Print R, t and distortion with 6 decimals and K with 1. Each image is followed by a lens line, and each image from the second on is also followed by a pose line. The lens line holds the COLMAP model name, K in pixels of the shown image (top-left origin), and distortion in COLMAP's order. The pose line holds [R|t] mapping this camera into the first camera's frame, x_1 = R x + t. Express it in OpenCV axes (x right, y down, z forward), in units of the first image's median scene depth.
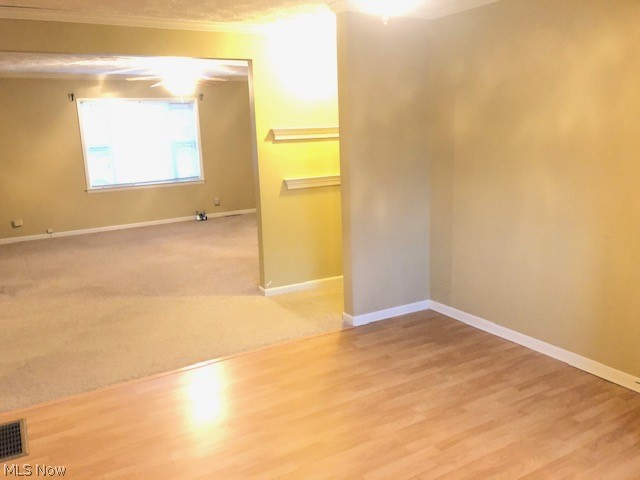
lens RADIAL K [[525.8, 0, 313.6], [0, 525.8, 240.7], [0, 0, 1]] dist [0.039471, -0.025553]
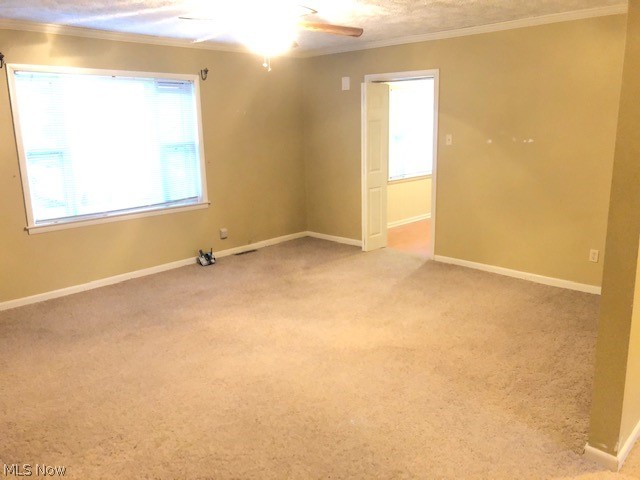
lens RADIAL K [[525.8, 0, 317.9], [0, 525.8, 243.6], [0, 0, 1]] dist [0.039471, -0.025553]
pose [[0.959169, -0.045331, 0.279177, -0.275404], [0.045476, 0.998948, 0.005959, -0.064853], [-0.279154, 0.006980, 0.960221, 0.350749]]
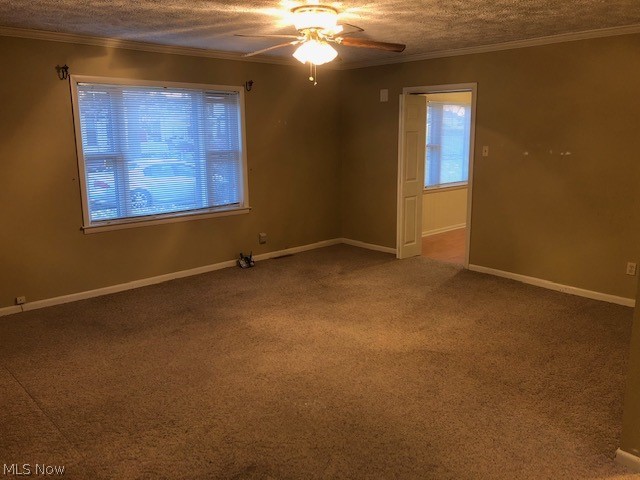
lens RADIAL K [[525.8, 0, 320.2], [0, 525.8, 240.0], [0, 0, 1]] dist [0.039471, -0.025553]
pose [[0.973454, -0.015624, 0.228349, -0.288191], [0.020367, 0.999623, -0.018429, -0.061960], [-0.227975, 0.022591, 0.973405, 0.333943]]
